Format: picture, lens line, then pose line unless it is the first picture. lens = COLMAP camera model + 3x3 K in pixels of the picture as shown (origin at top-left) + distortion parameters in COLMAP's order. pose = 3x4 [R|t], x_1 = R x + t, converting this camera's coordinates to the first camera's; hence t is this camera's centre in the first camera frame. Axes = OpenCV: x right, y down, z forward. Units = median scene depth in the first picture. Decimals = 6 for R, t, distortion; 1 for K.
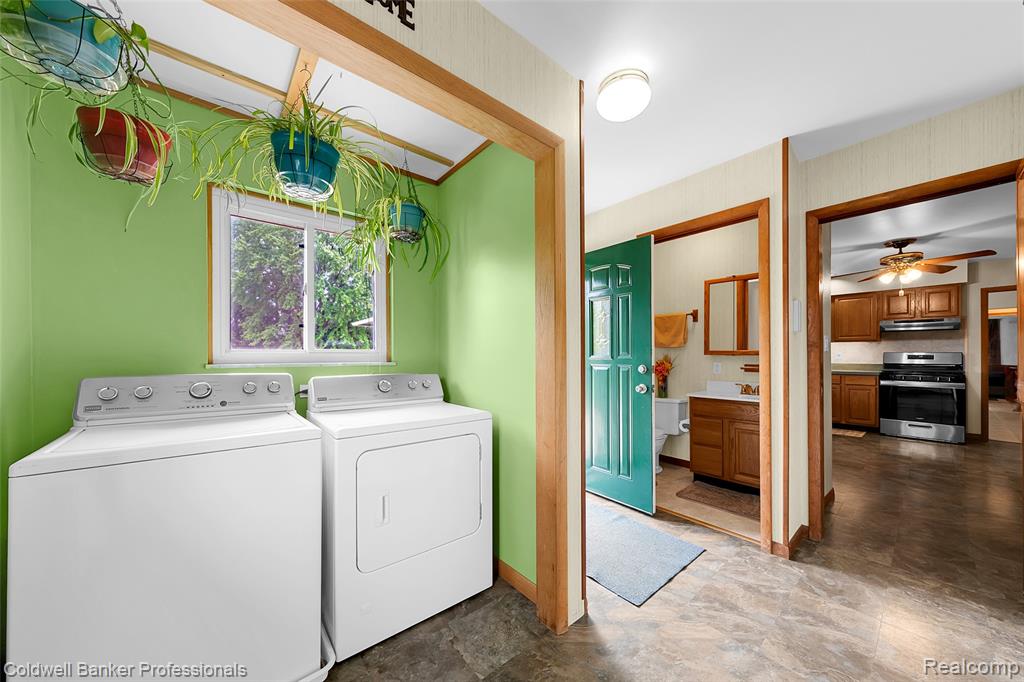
lens RADIAL K [[352.5, 0, 510.1], [0, 352.5, 346.9], [0, 0, 1]] dist [-0.000071, -0.000039]
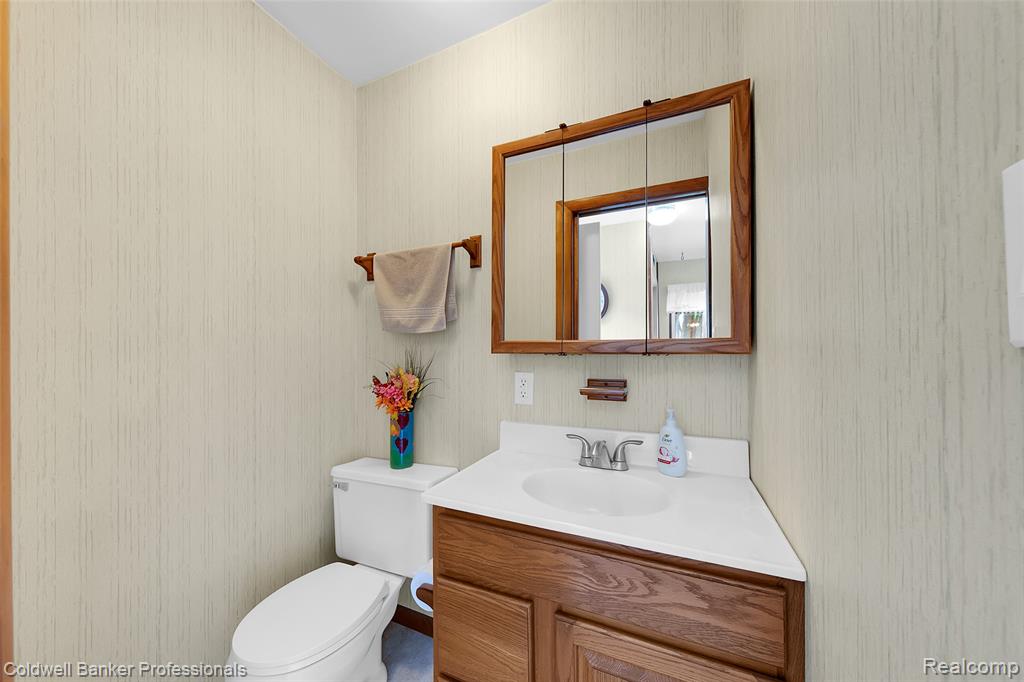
lens RADIAL K [[352.5, 0, 510.1], [0, 352.5, 346.9], [0, 0, 1]] dist [-0.000071, -0.000039]
pose [[0.901003, 0.001903, 0.433808, 0.394800], [-0.001716, 0.999998, -0.000822, 0.015480], [-0.433809, -0.000004, 0.901005, 0.640774]]
